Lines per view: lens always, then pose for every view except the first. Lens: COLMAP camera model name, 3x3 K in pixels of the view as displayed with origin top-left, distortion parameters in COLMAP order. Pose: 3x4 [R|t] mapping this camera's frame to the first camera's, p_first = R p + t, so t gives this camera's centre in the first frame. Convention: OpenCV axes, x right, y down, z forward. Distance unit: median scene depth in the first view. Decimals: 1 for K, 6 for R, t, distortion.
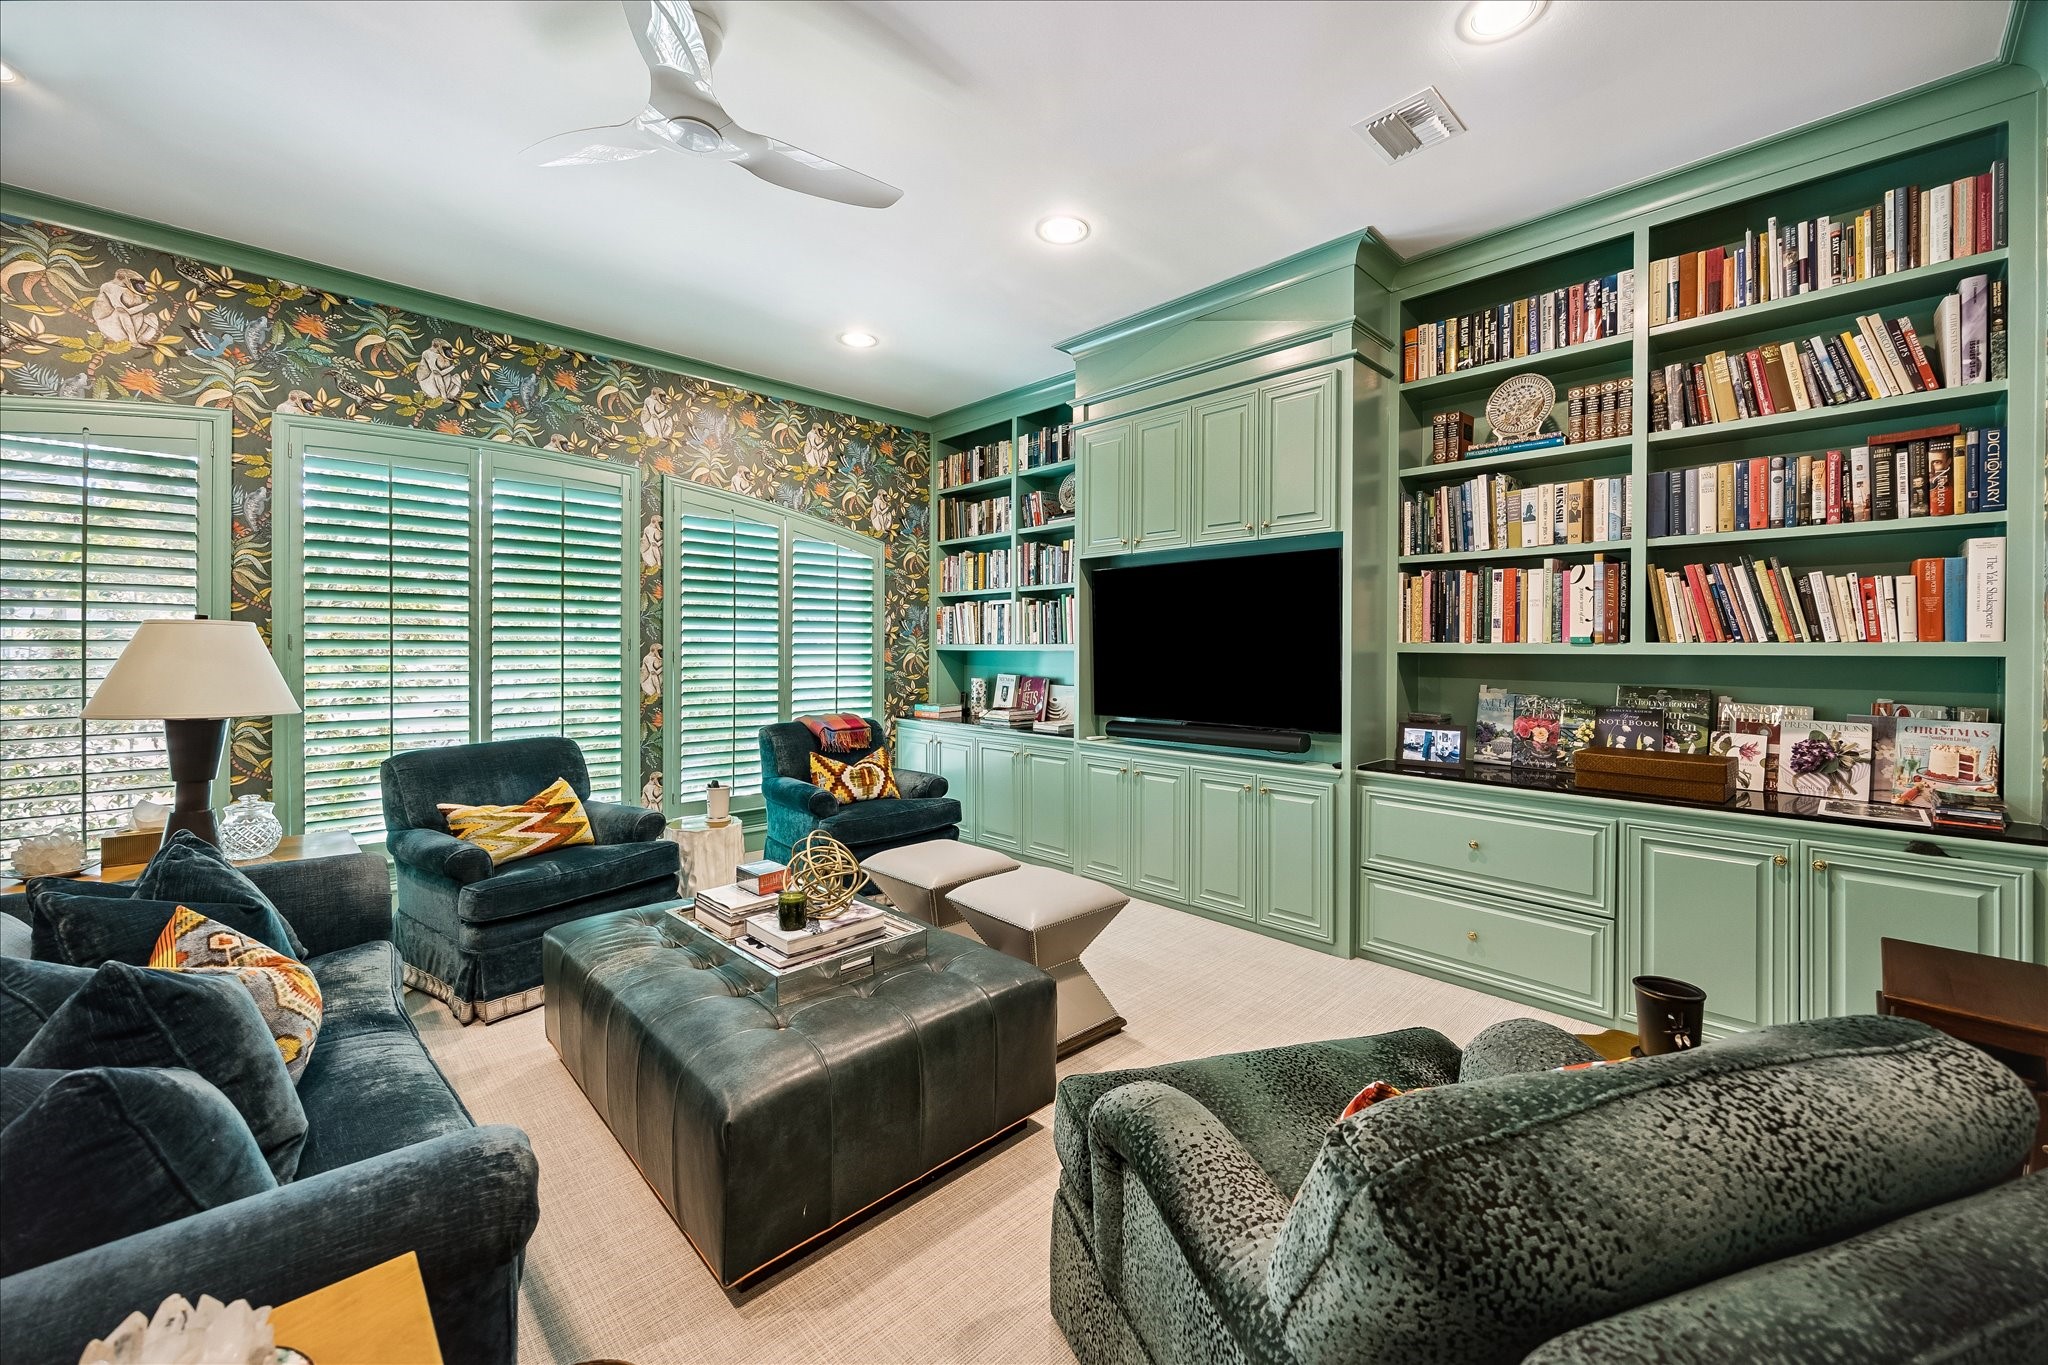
lens RADIAL K [[791.5, 0, 1054.9], [0, 791.5, 658.2], [0, 0, 1]] dist [0.000342, 0.000026]
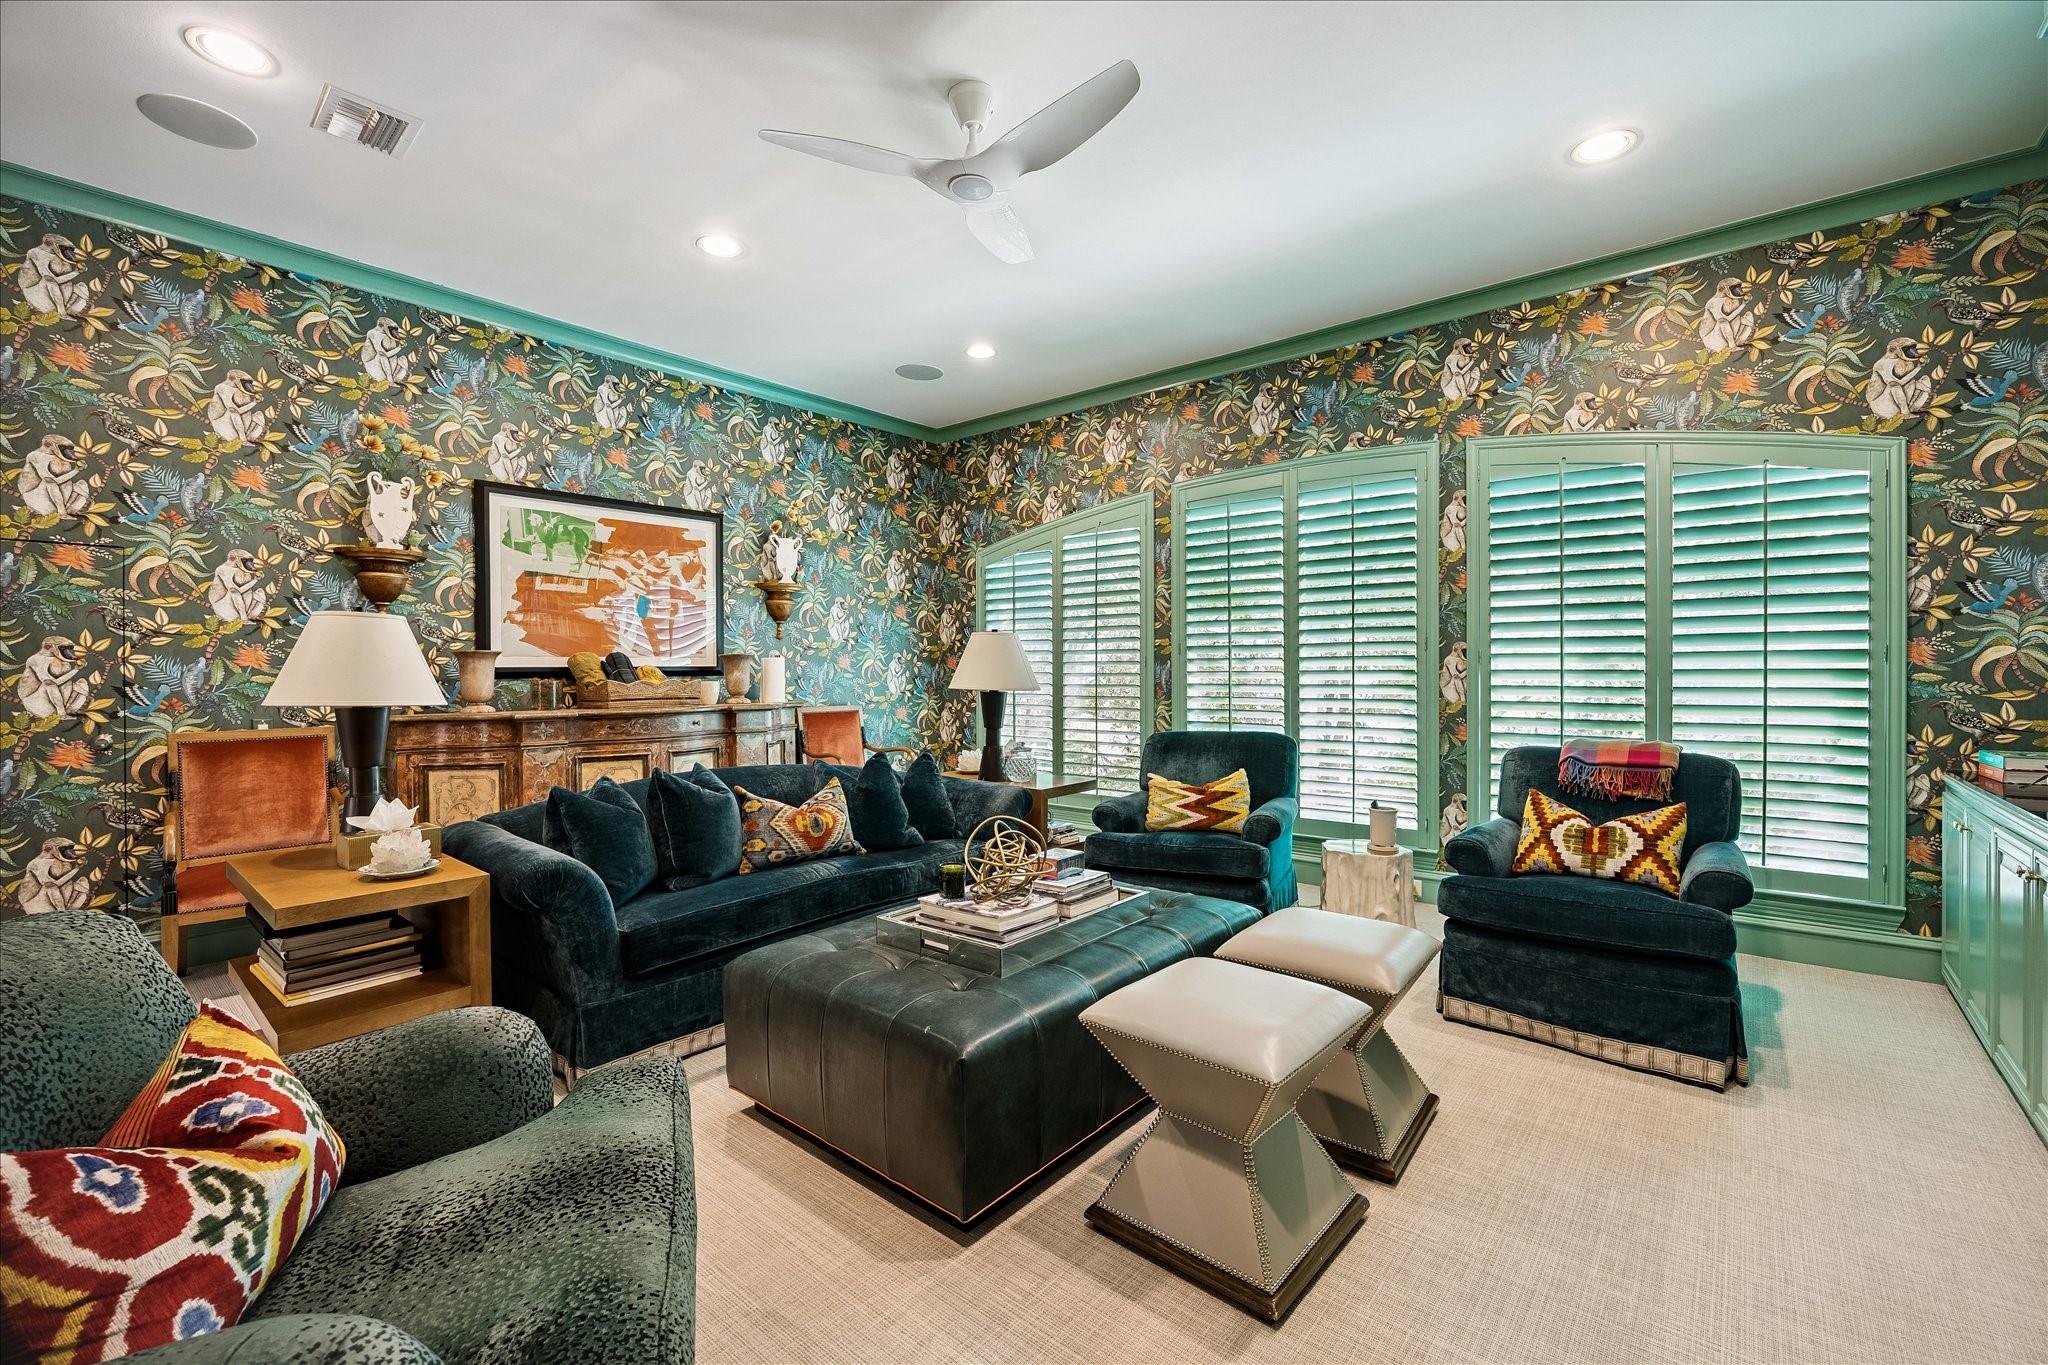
lens RADIAL K [[847.8, 0, 1024.0], [0, 847.8, 682.5], [0, 0, 1]] dist [-0.011066, -0.000027]
pose [[0.095262, 0.002942, -0.995448, 0.373028], [-0.011742, 0.999929, 0.001831, 0.030454], [0.995383, 0.011514, 0.095290, 0.482647]]
